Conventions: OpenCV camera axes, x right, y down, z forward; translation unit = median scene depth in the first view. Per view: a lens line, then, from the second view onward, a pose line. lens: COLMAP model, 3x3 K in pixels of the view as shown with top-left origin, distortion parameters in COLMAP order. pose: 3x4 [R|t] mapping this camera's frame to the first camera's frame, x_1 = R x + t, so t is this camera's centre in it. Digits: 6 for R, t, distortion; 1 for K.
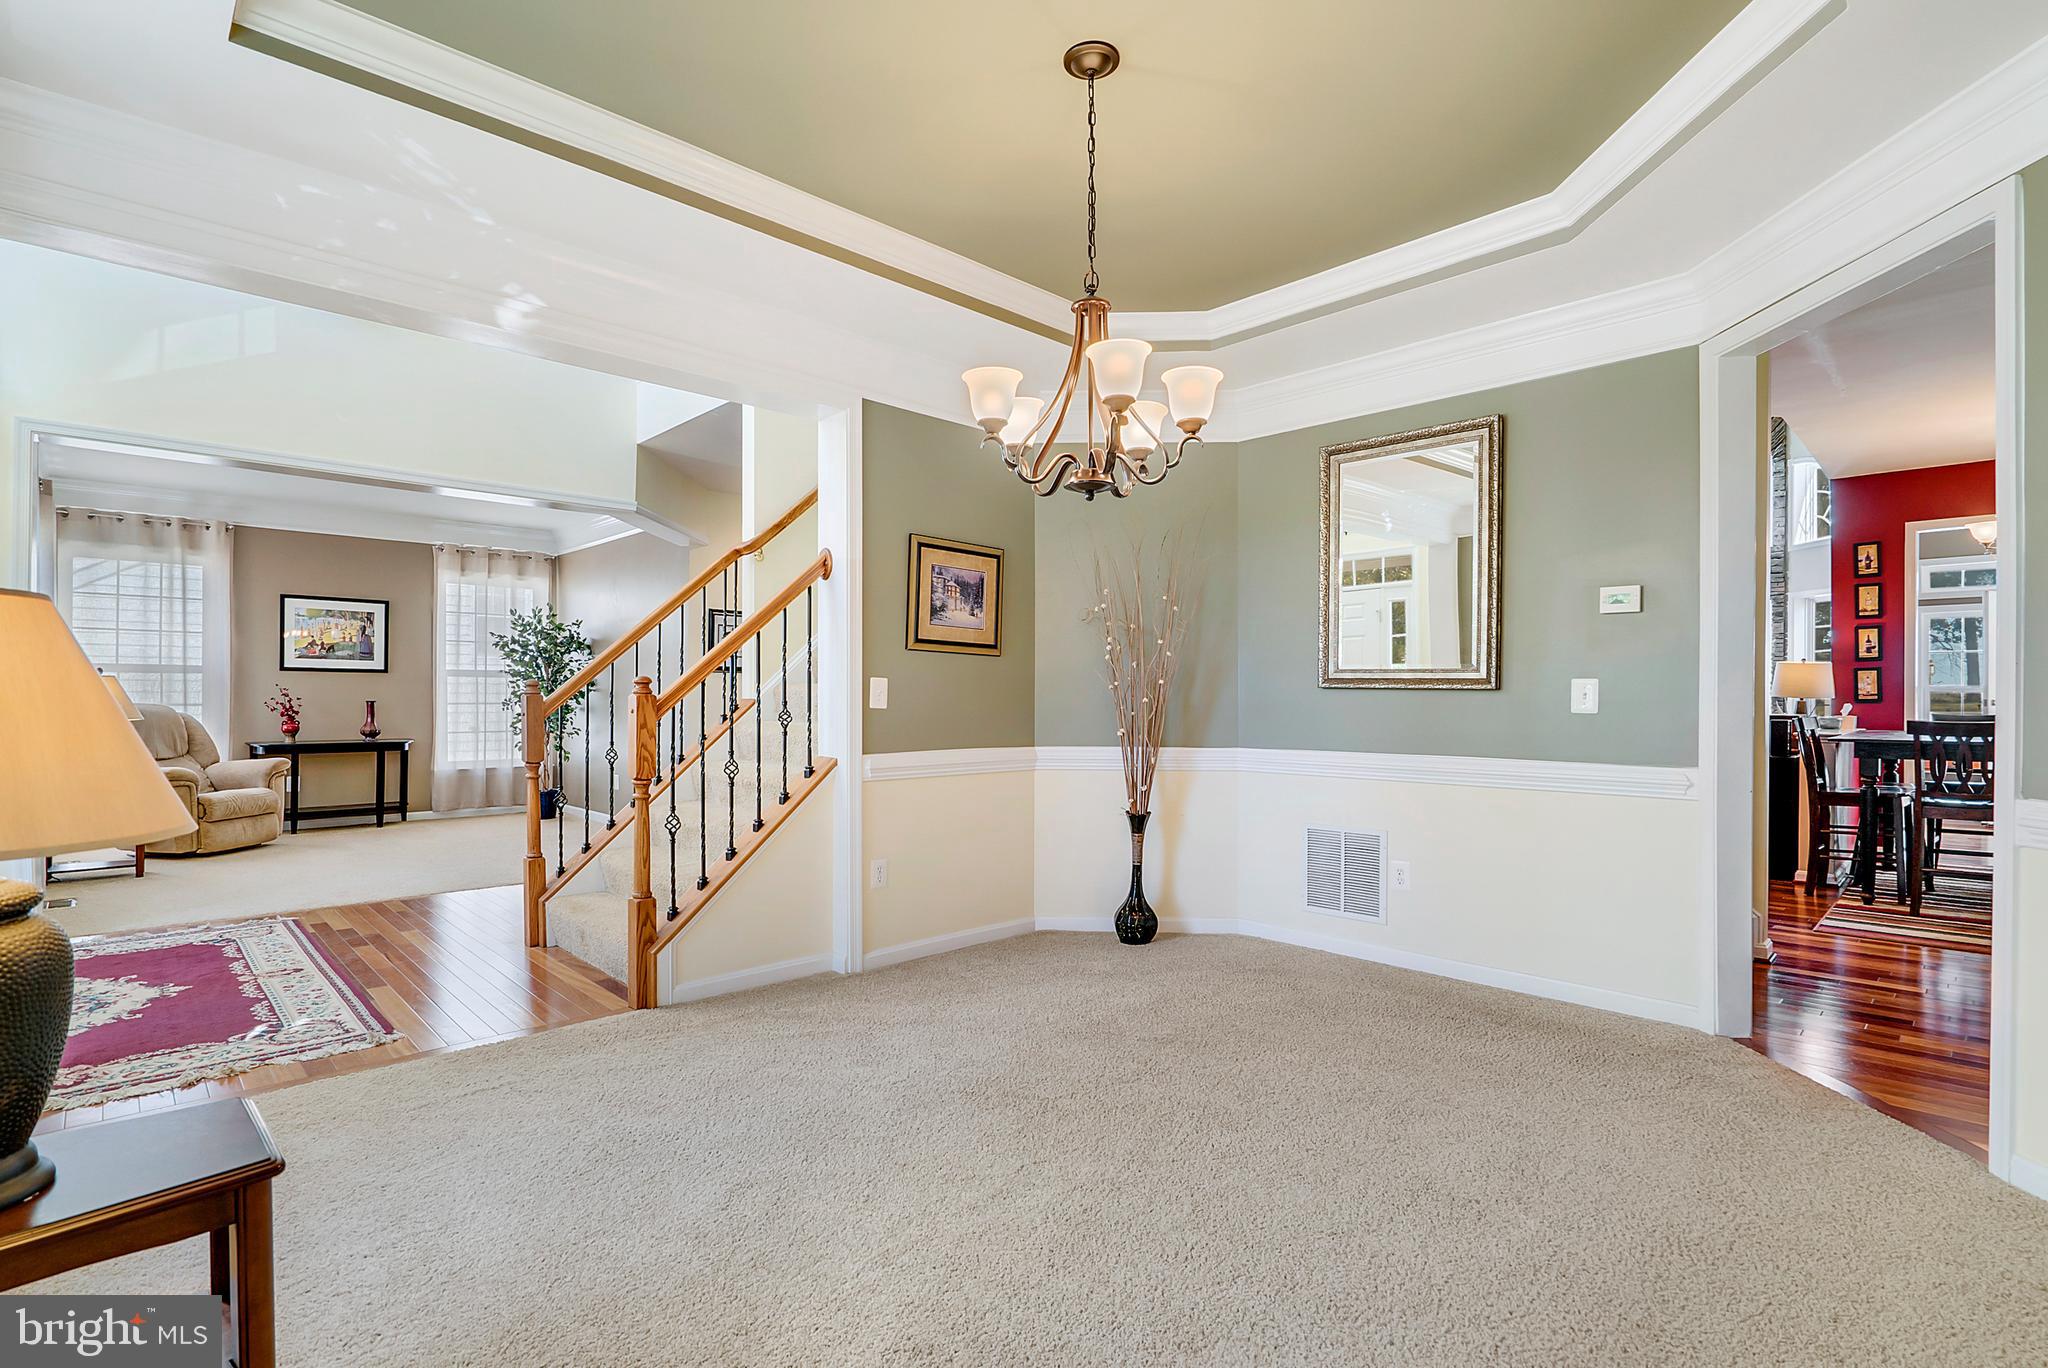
lens RADIAL K [[951.0, 0, 1029.0], [0, 951.0, 693.7], [0, 0, 1]] dist [-0.002925, -0.000127]
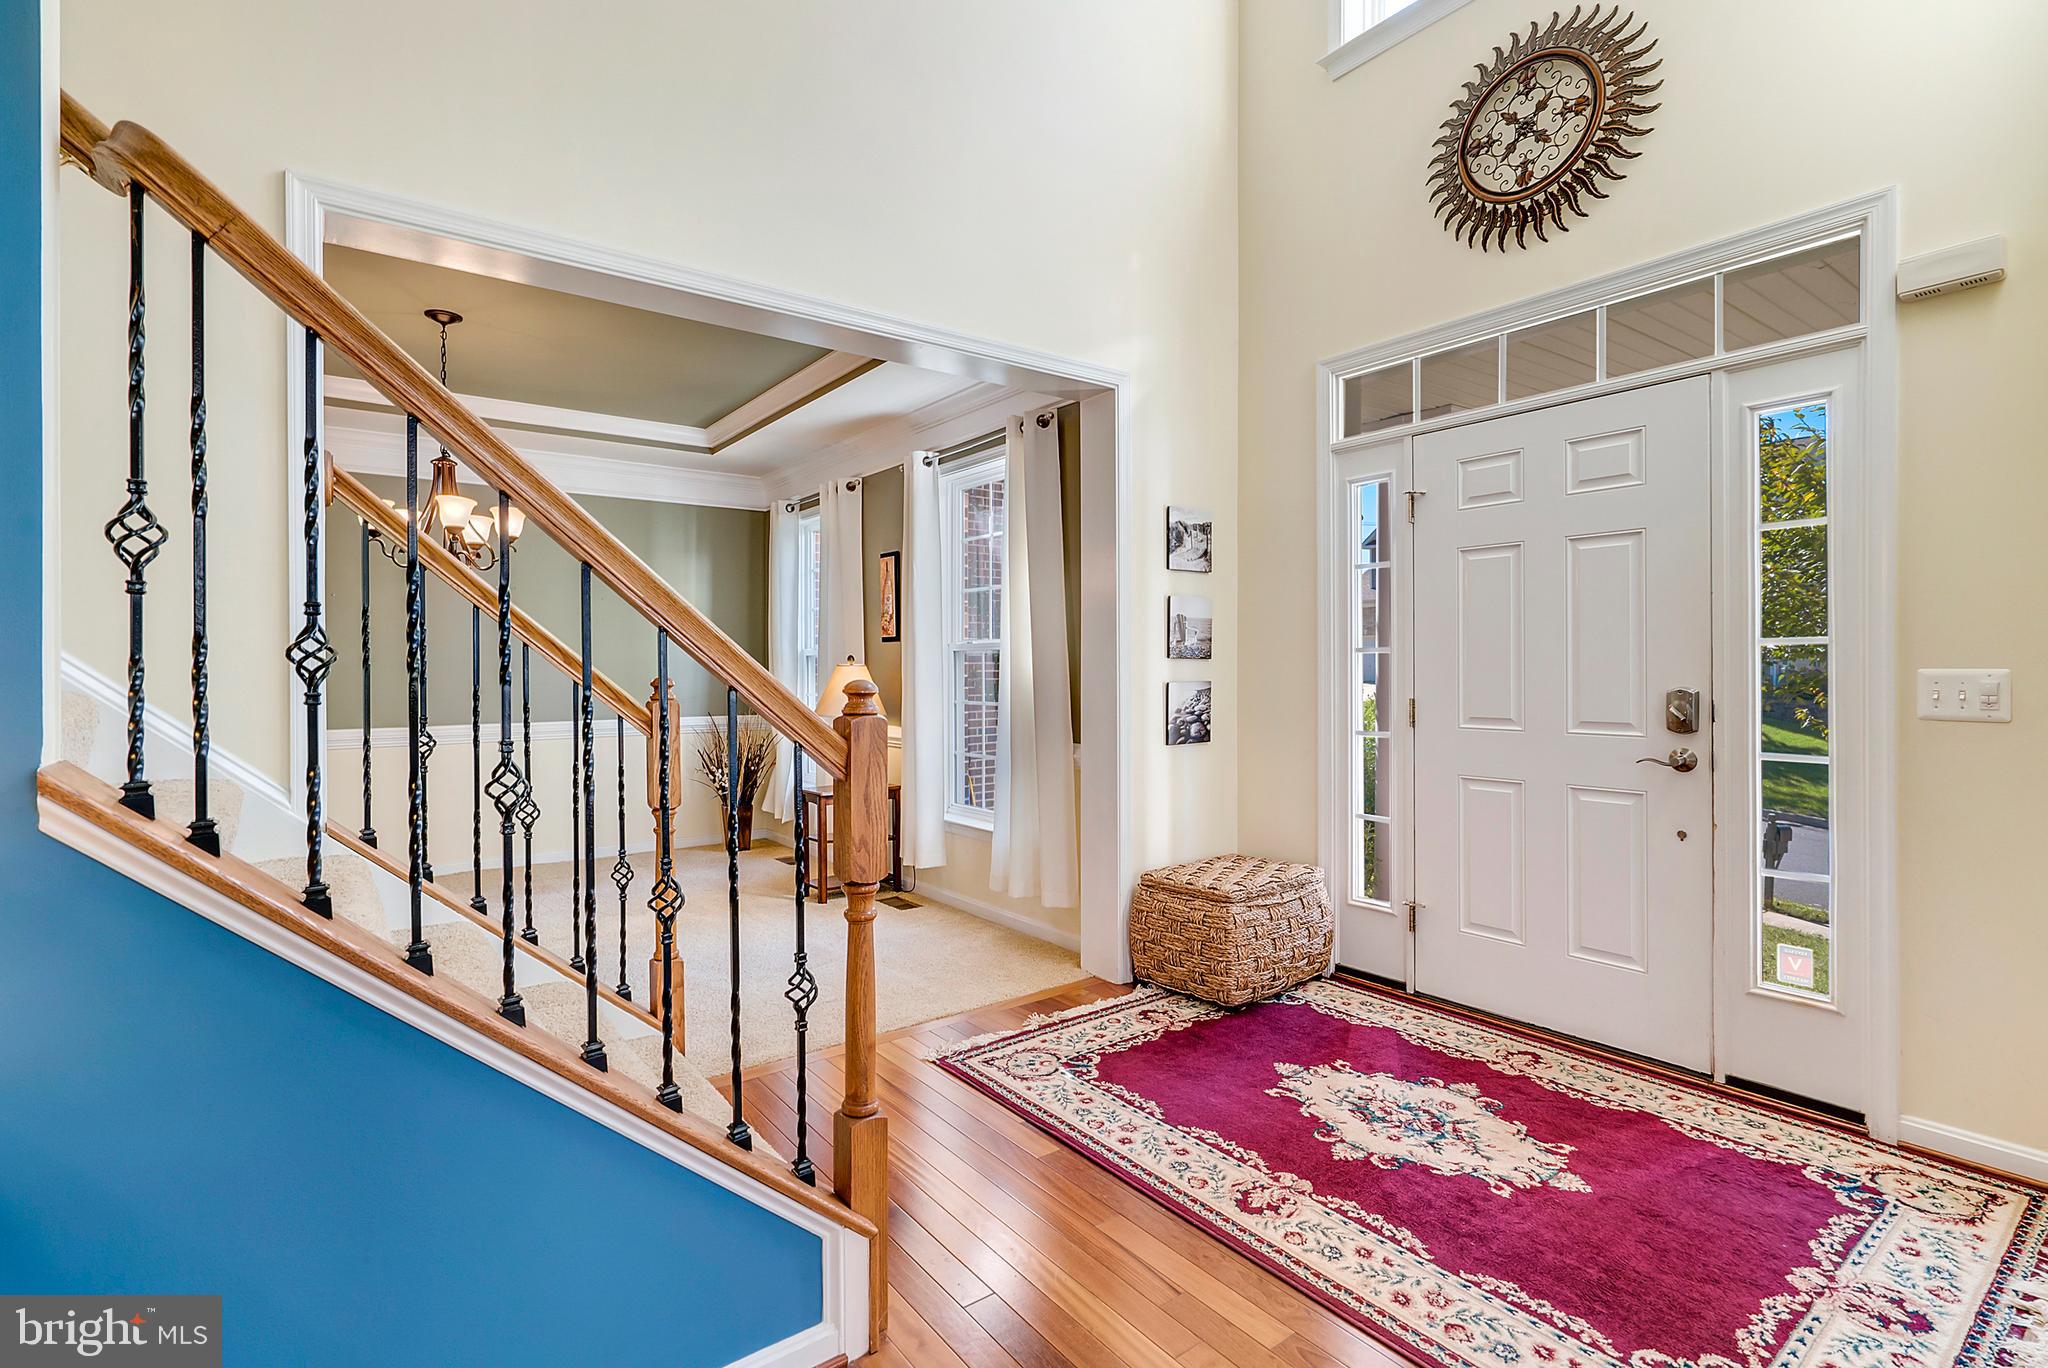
lens RADIAL K [[951.0, 0, 1023.3], [0, 951.0, 674.5], [0, 0, 1]] dist [-0.002925, -0.000127]
pose [[-0.990827, -0.002130, 0.135118, -0.747122], [-0.001428, 0.999985, 0.005294, -0.012204], [-0.135127, 0.005052, -0.990815, 1.611128]]
